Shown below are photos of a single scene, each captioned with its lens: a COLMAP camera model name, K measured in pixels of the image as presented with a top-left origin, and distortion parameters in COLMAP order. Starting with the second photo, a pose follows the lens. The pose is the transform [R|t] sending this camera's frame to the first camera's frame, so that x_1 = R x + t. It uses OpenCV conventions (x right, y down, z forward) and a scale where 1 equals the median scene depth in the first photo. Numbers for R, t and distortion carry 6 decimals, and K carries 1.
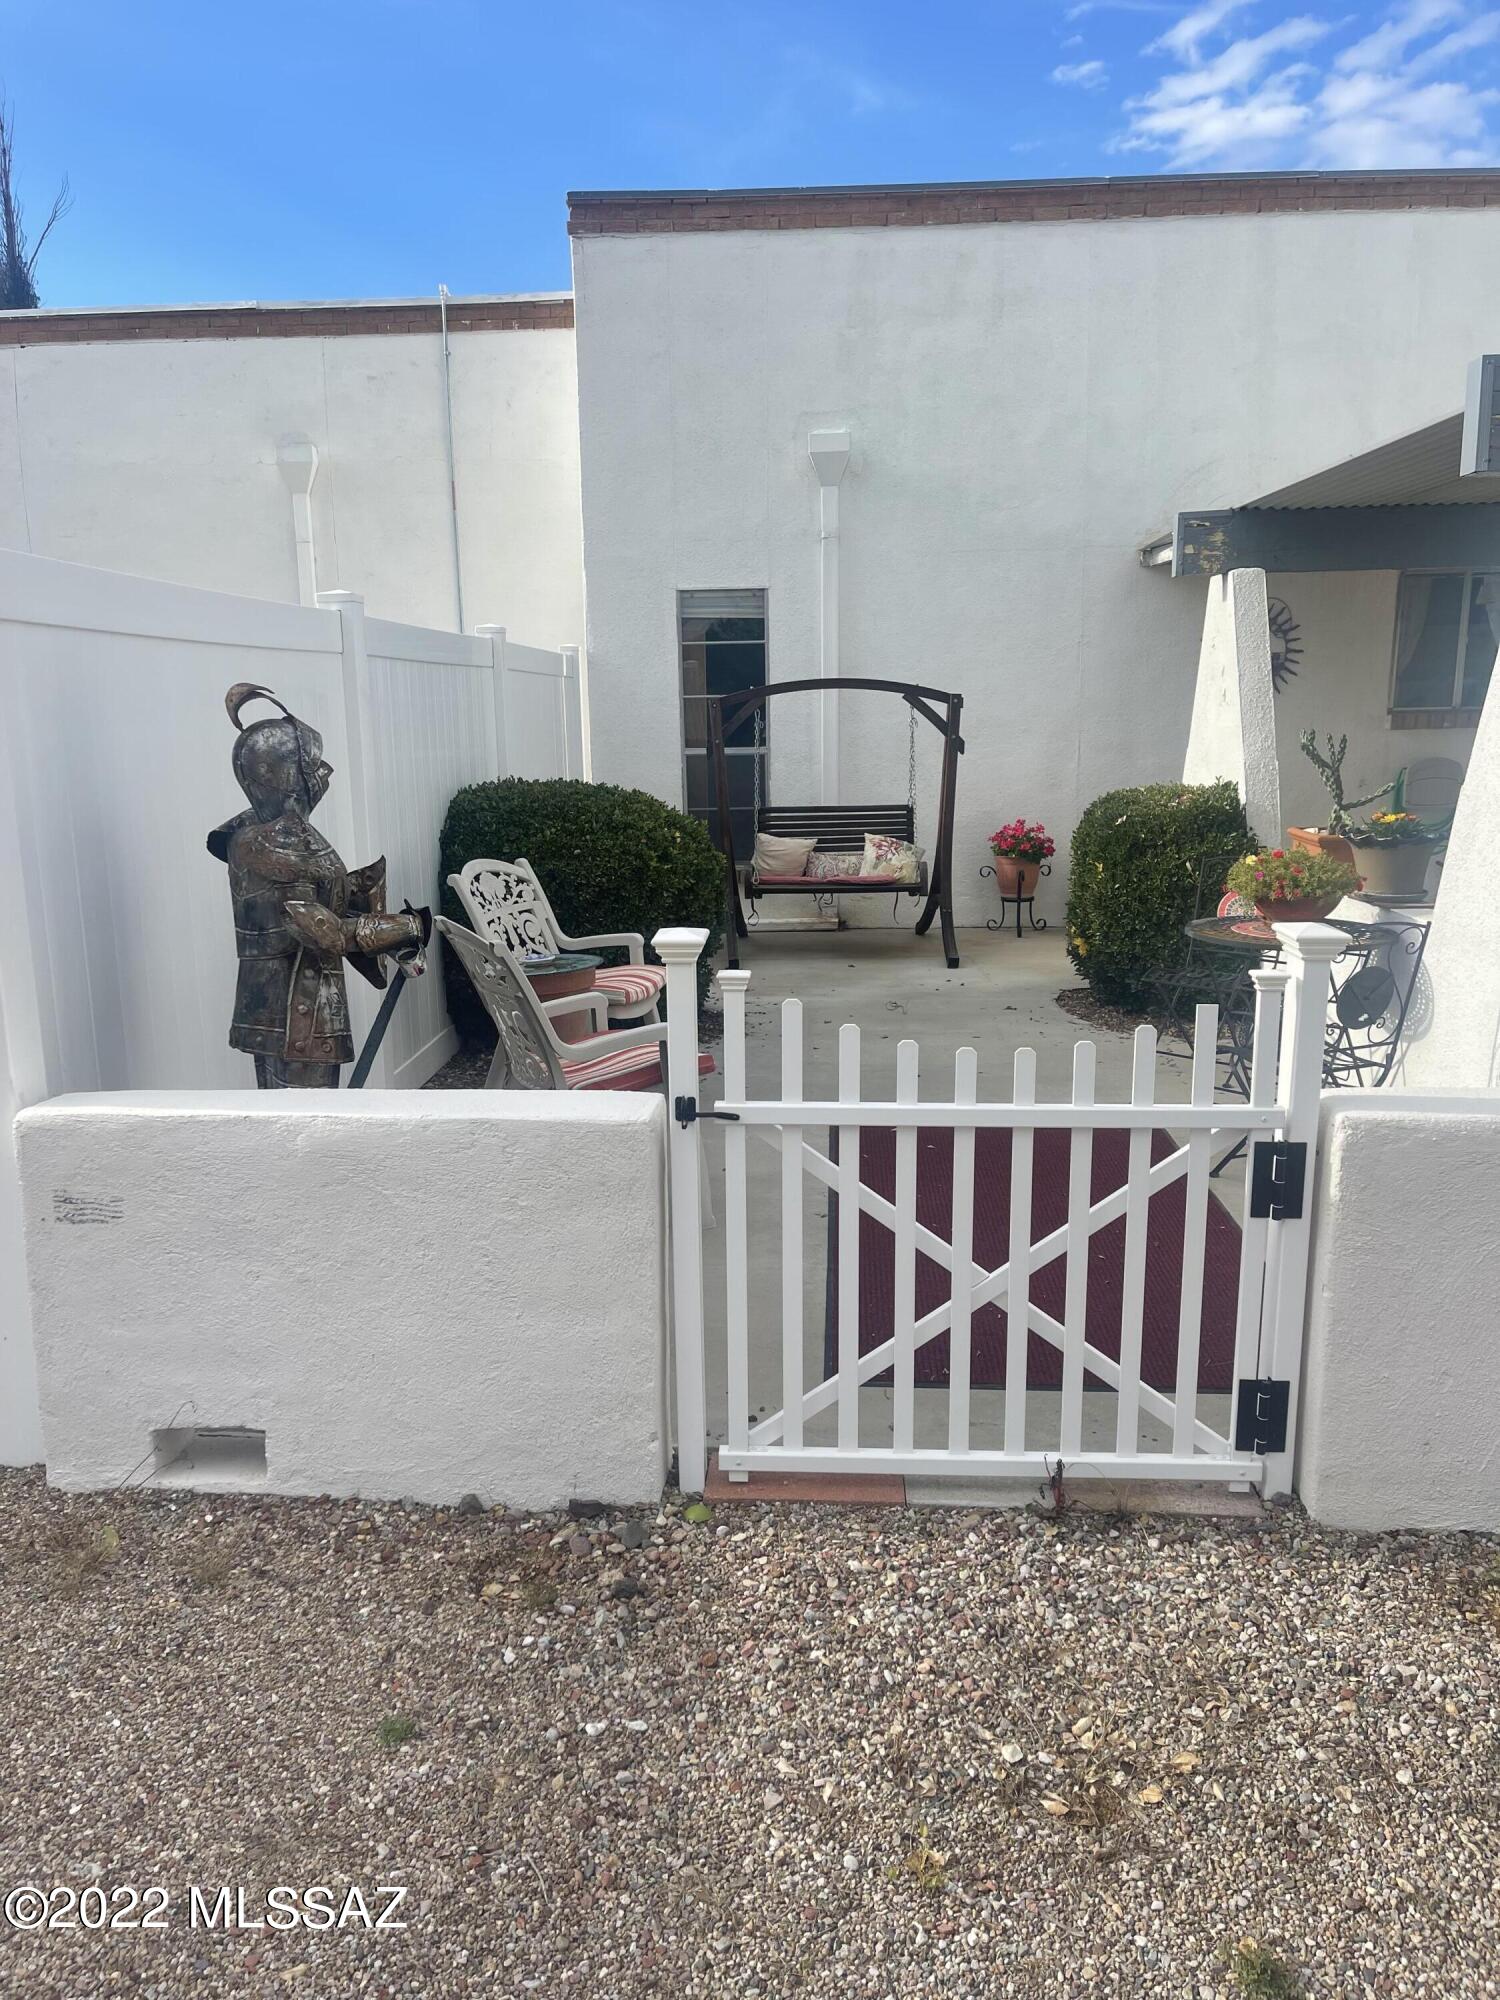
lens RADIAL K [[1506.8, 0, 743.5], [0, 1506.8, 1014.6], [0, 0, 1]] dist [0.073633, -0.097491]
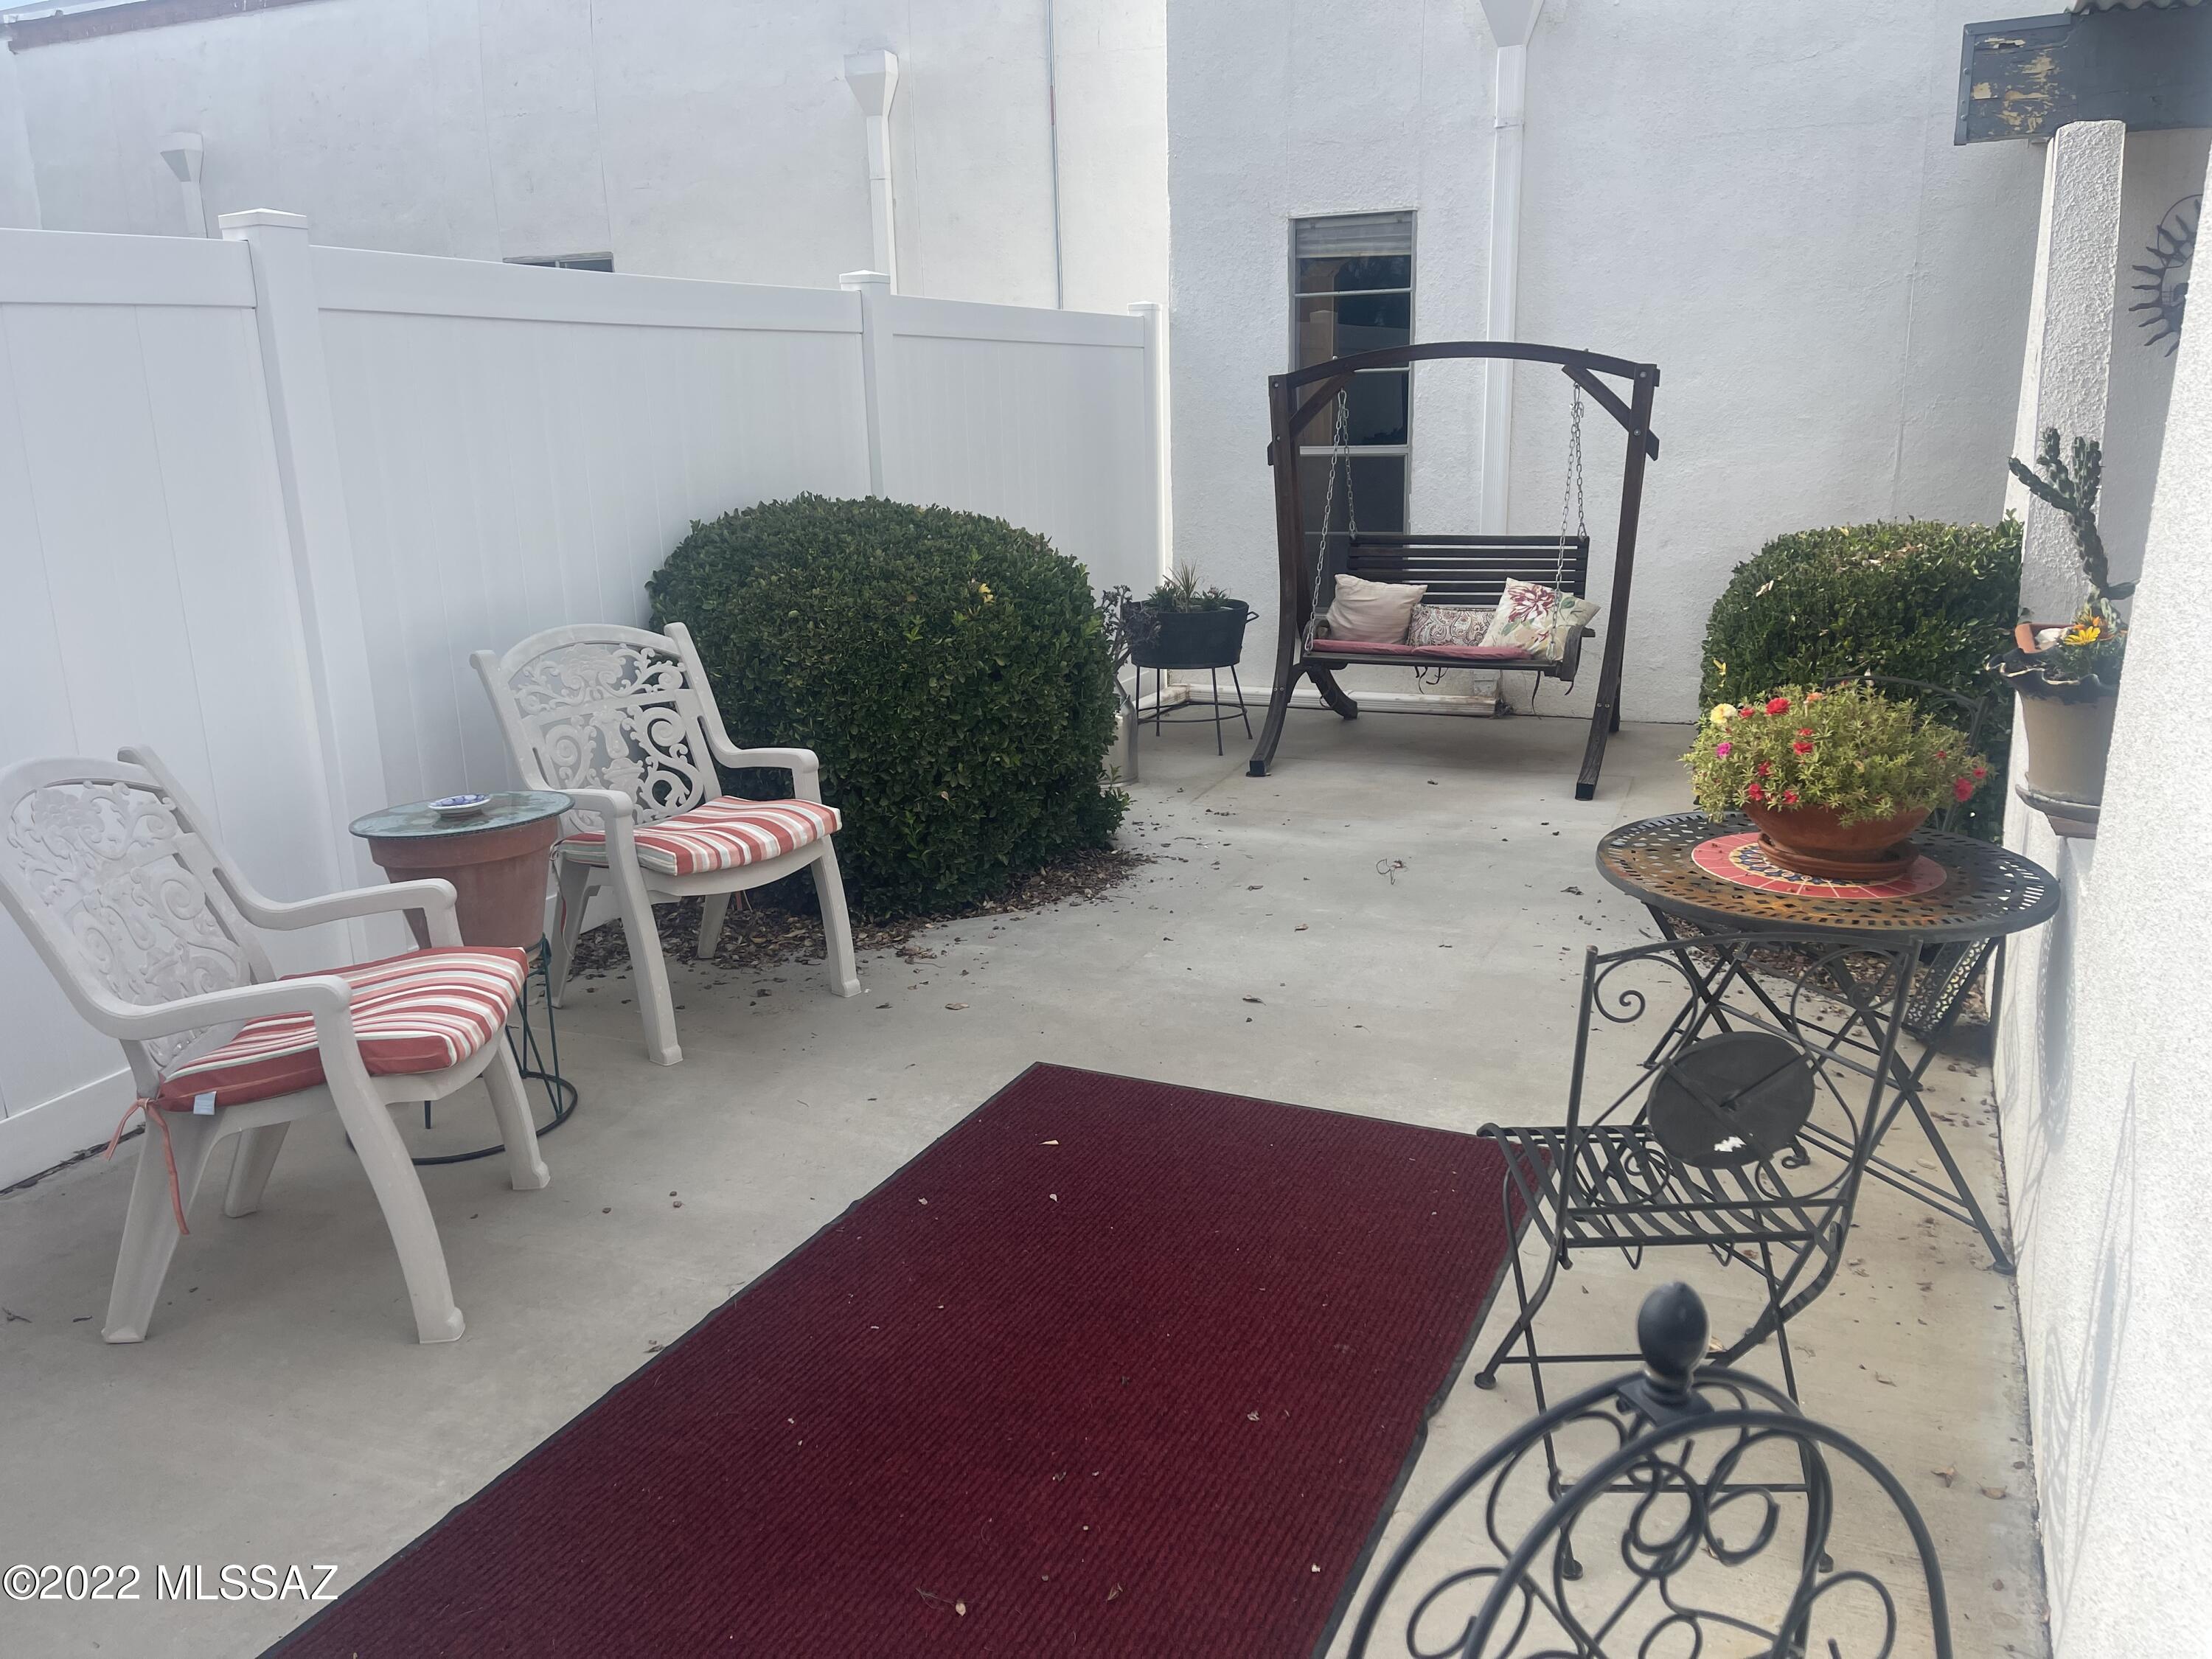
lens RADIAL K [[1670.5, 0, 1127.4], [0, 1670.5, 827.5], [0, 0, 1]] dist [0.068545, -0.072050]
pose [[0.930187, 0.087895, -0.356409, 0.248567], [-0.067705, 0.995333, 0.068761, -0.063503], [0.360789, -0.039830, 0.931796, 0.309914]]
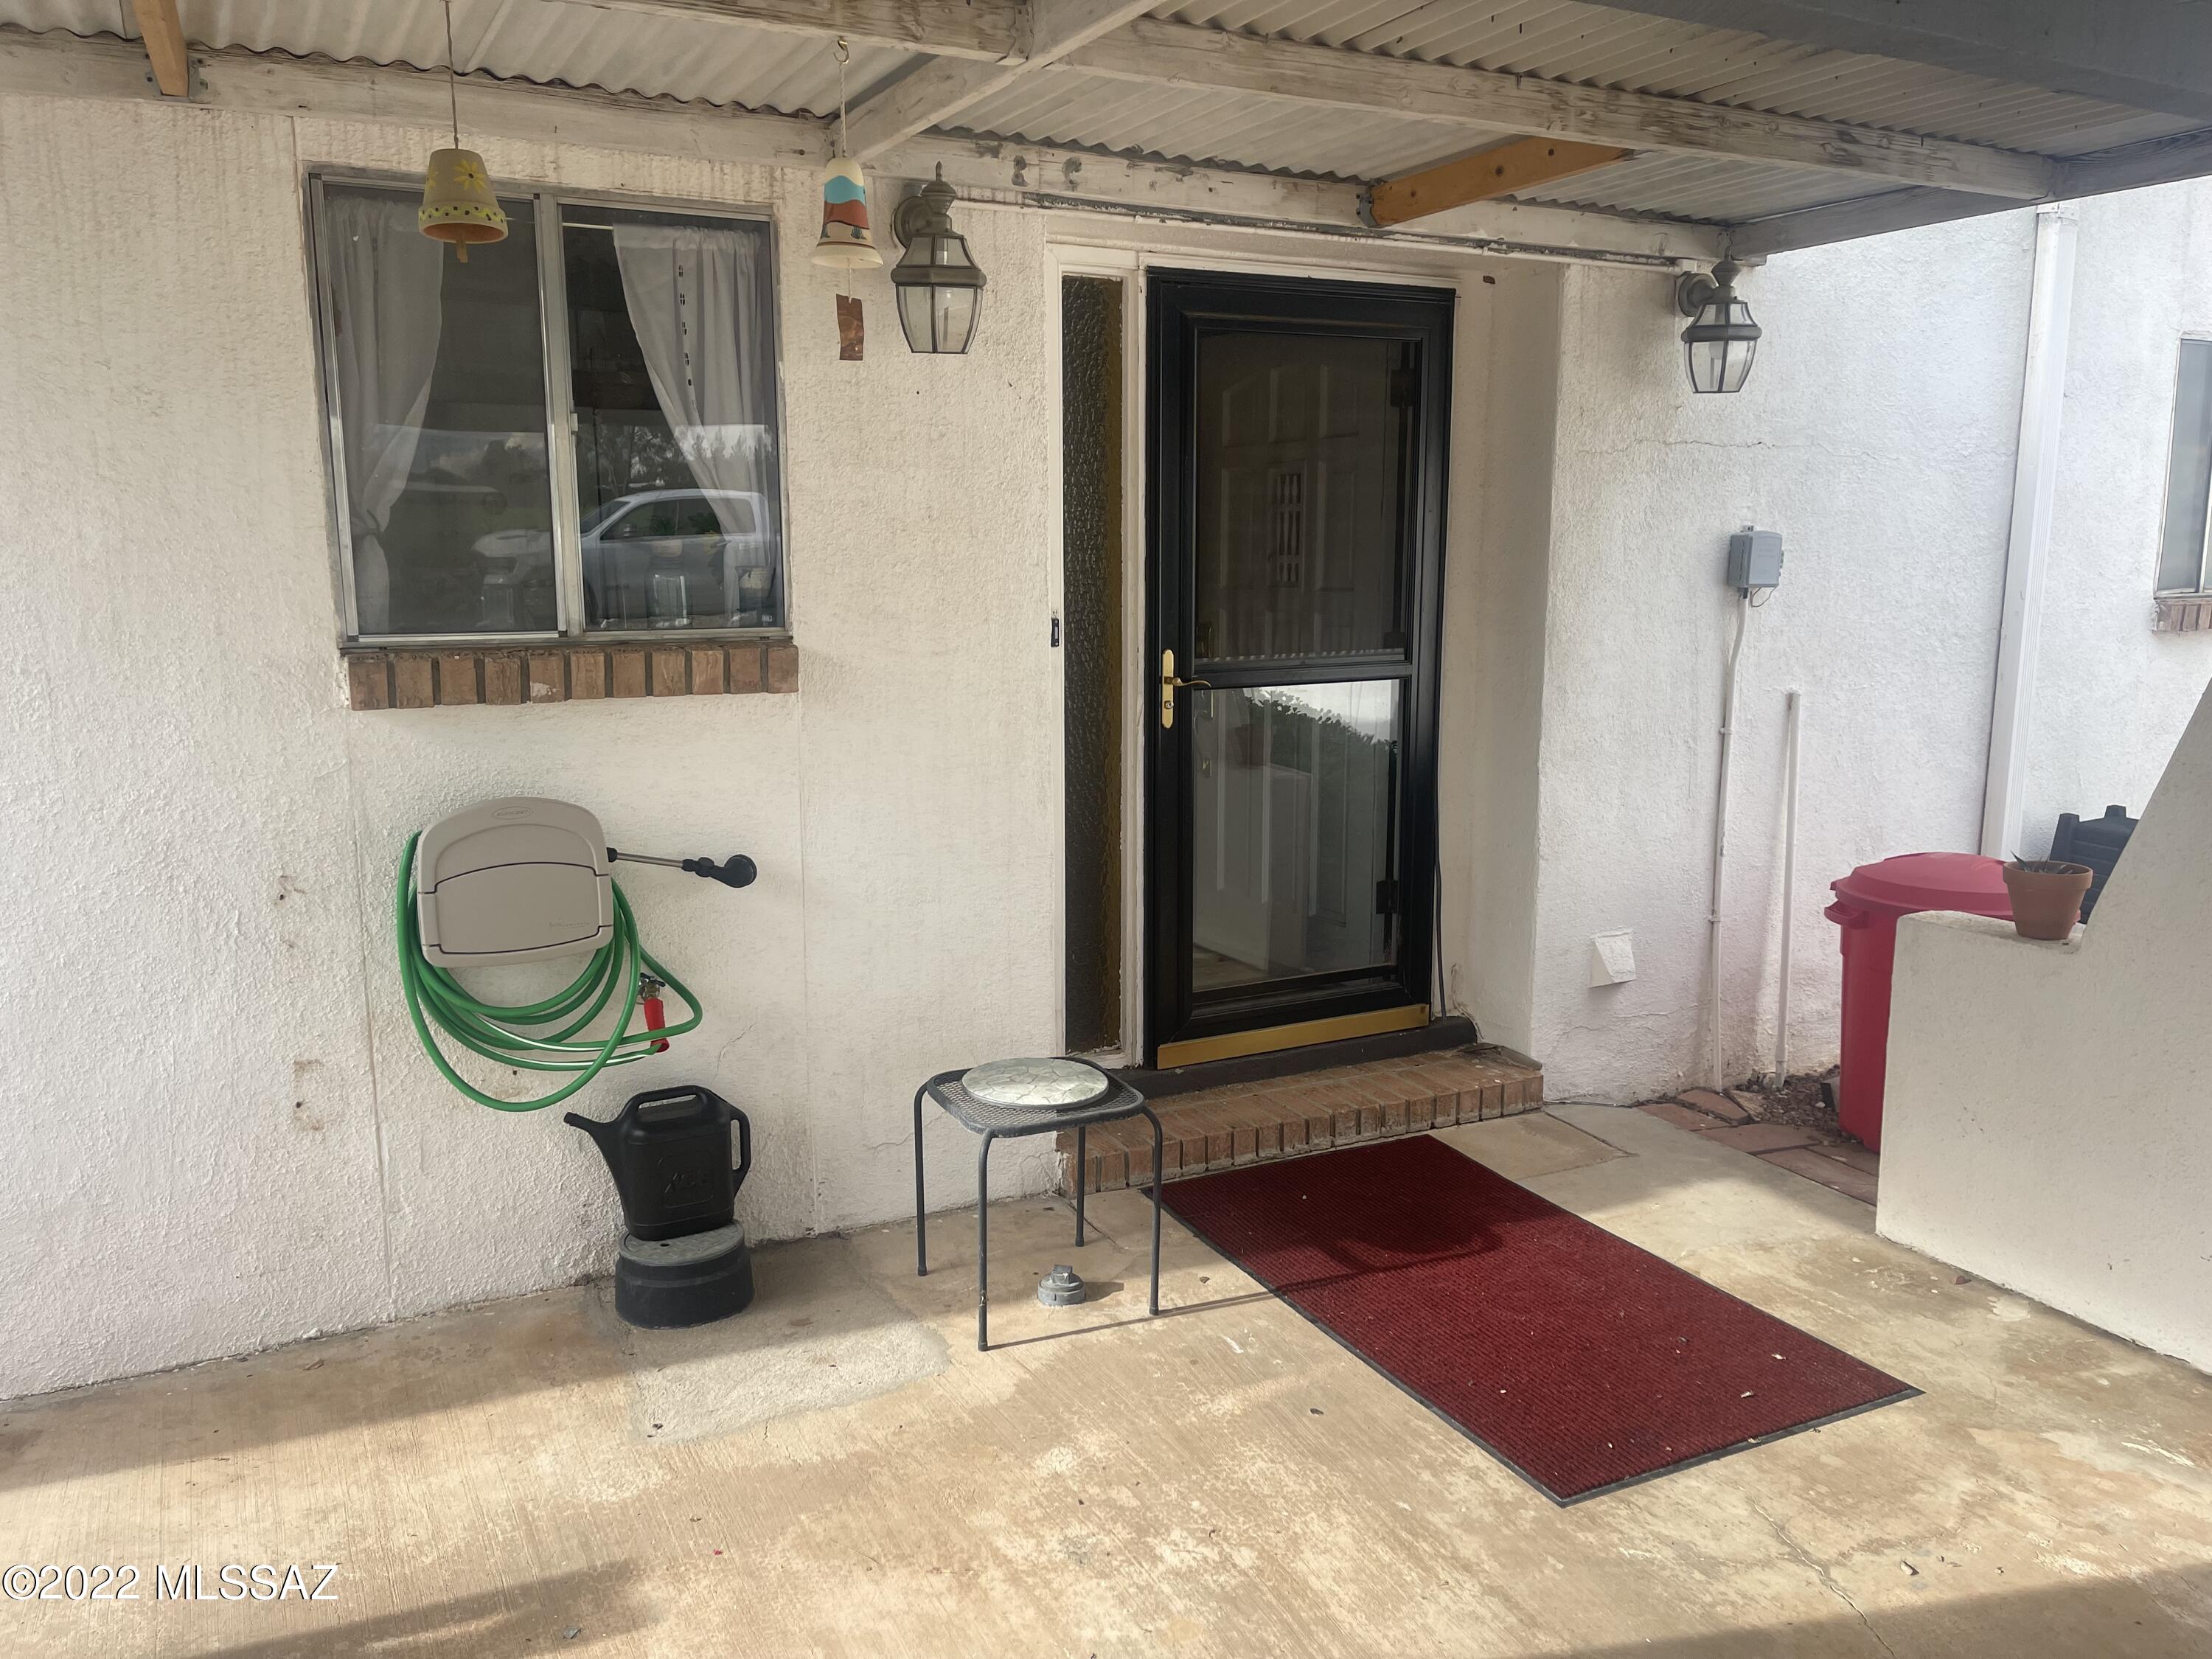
lens RADIAL K [[1670.5, 0, 1111.5], [0, 1670.5, 826.8], [0, 0, 1]] dist [0.068545, -0.072050]
pose [[0.858356, -0.071720, 0.508016, 0.498055], [0.097473, 0.994943, -0.024229, -0.184908], [-0.503710, 0.070315, 0.861007, 0.839781]]
